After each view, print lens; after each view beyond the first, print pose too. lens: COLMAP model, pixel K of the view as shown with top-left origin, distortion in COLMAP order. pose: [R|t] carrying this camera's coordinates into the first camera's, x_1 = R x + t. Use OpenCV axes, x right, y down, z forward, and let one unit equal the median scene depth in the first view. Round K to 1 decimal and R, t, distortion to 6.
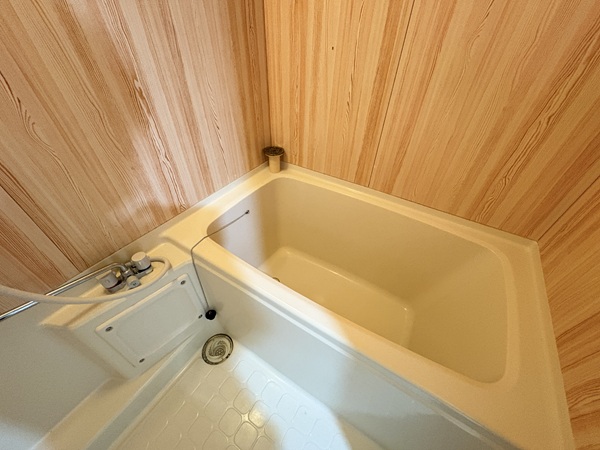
lens RADIAL K [[239.6, 0, 299.9], [0, 239.6, 224.6], [0, 0, 1]] dist [0.002131, 0.000415]
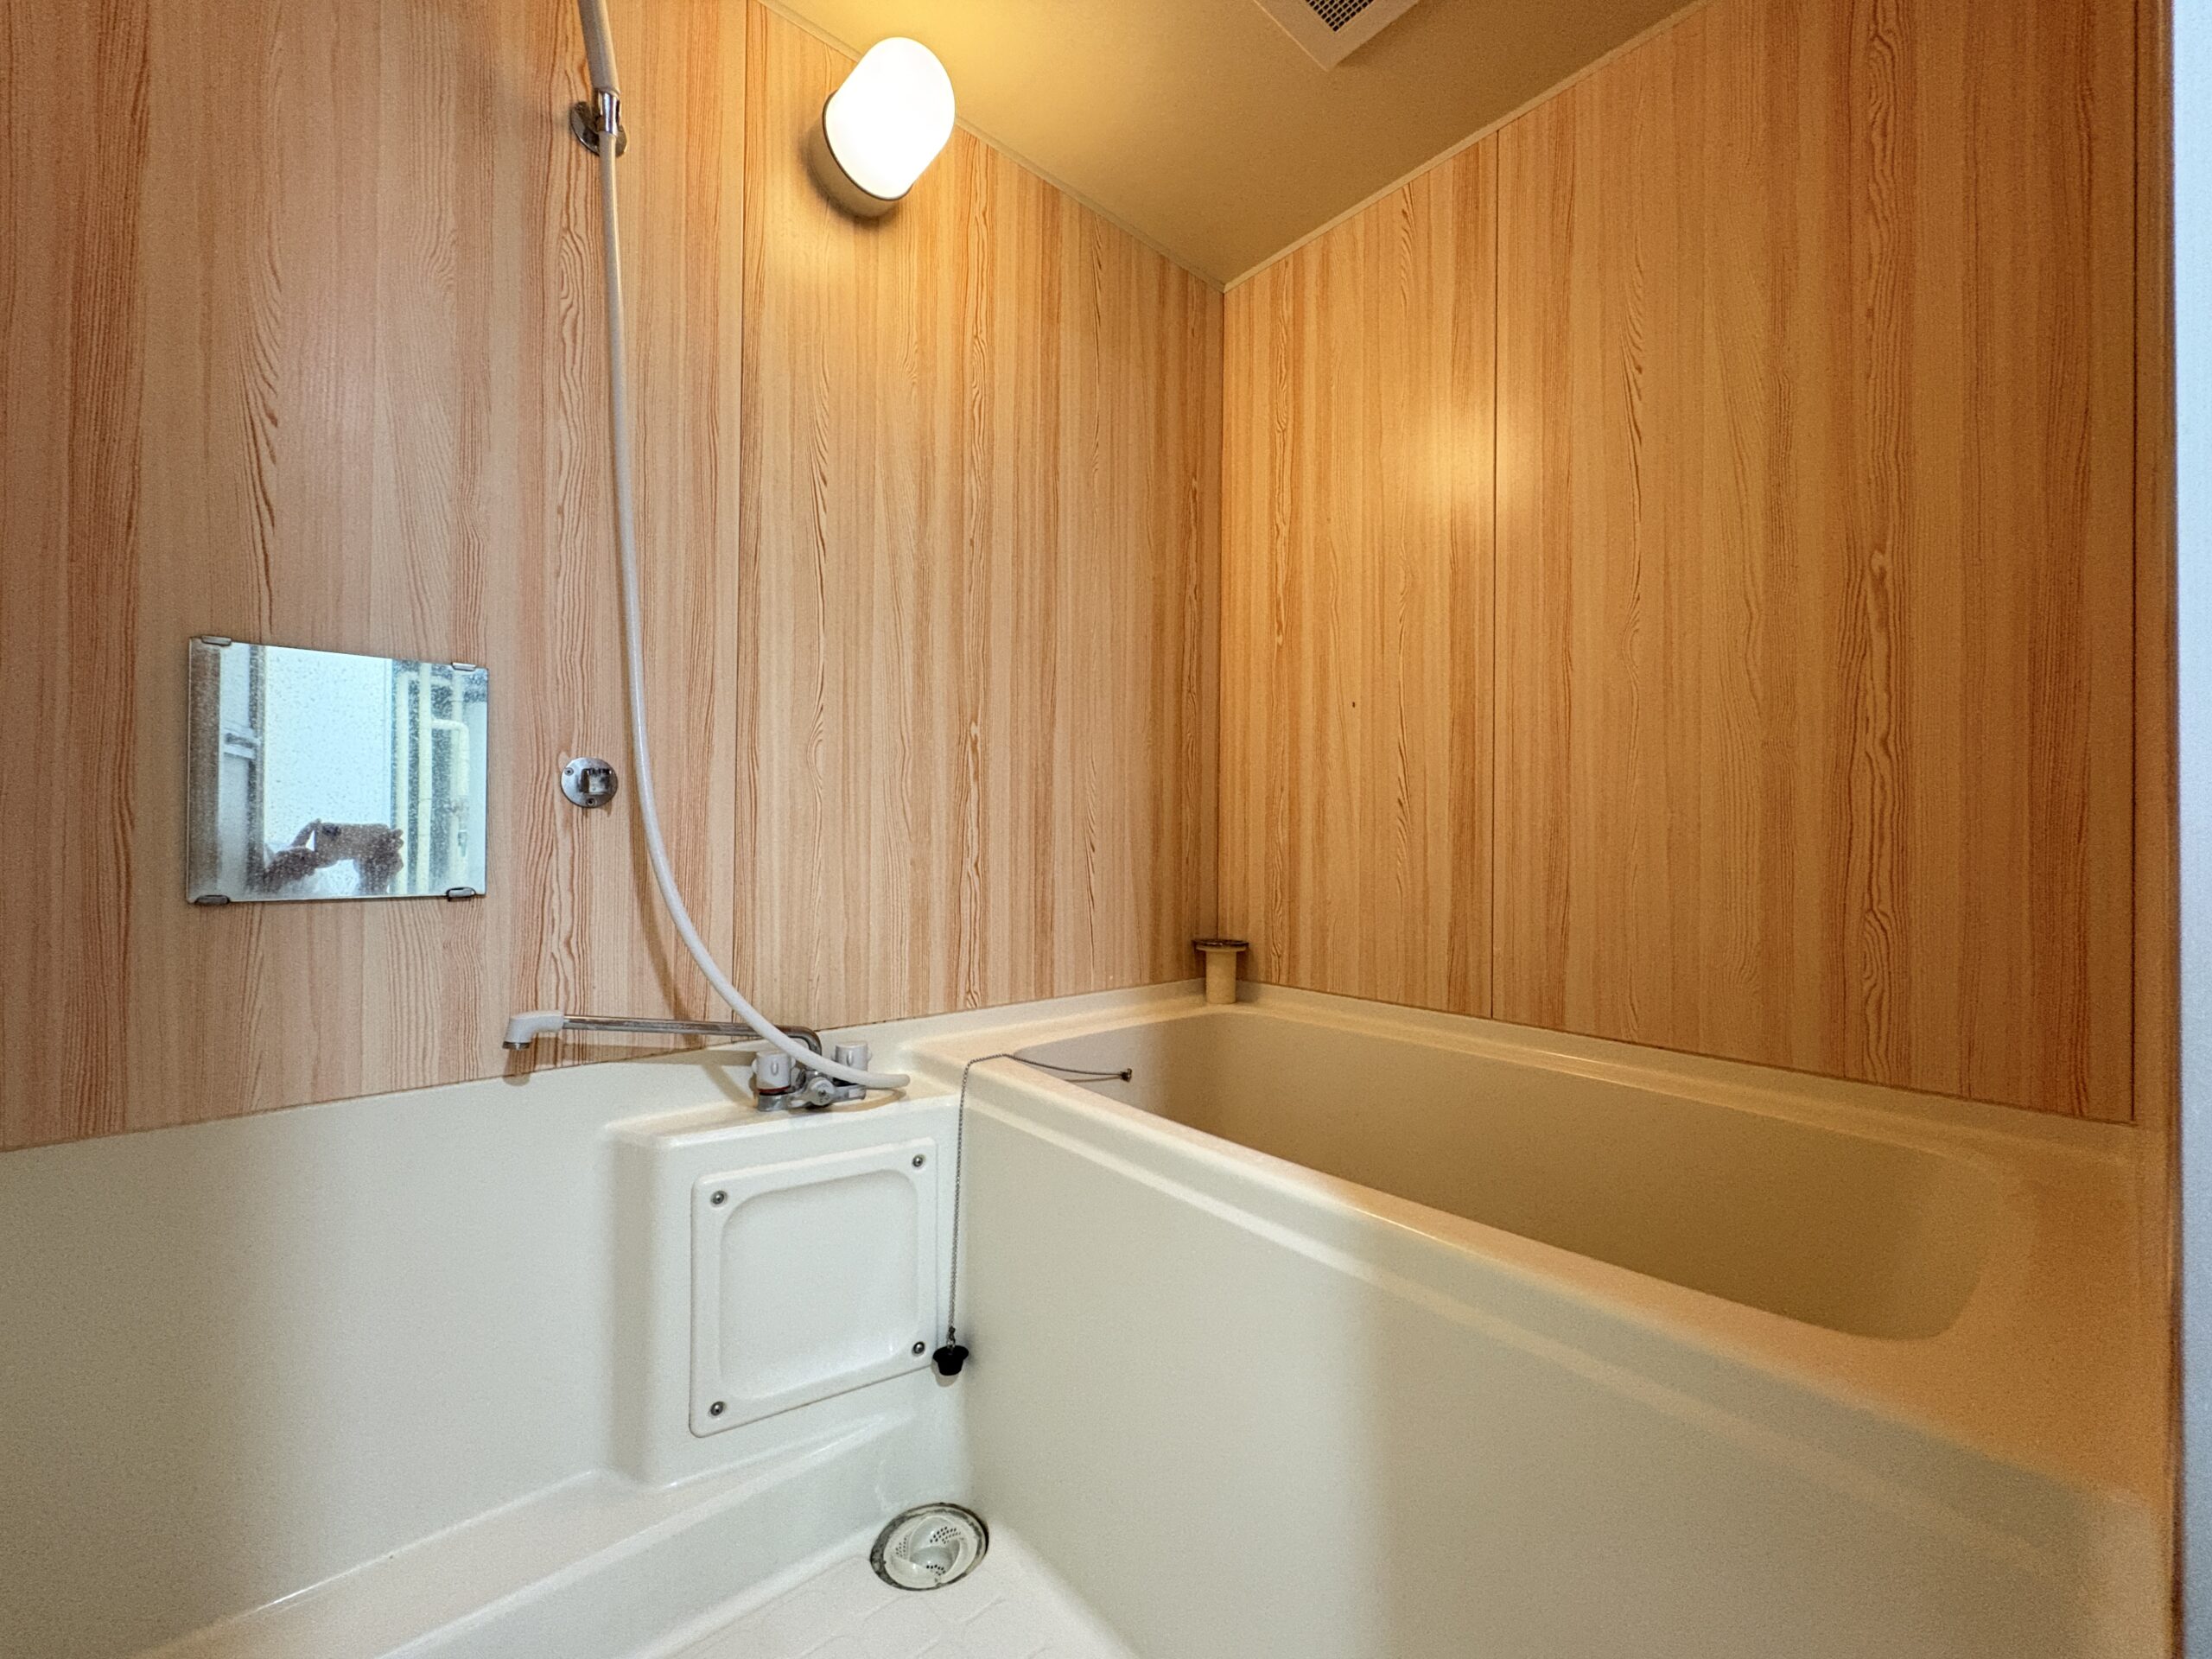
lens RADIAL K [[883.4, 0, 1108.4], [0, 883.4, 836.9], [0, 0, 1]] dist [0.002131, 0.000415]
pose [[0.959230, -0.015204, -0.282217, 0.136294], [-0.175546, 0.750526, -0.637098, 0.566040], [0.221498, 0.660666, 0.717259, -0.167037]]
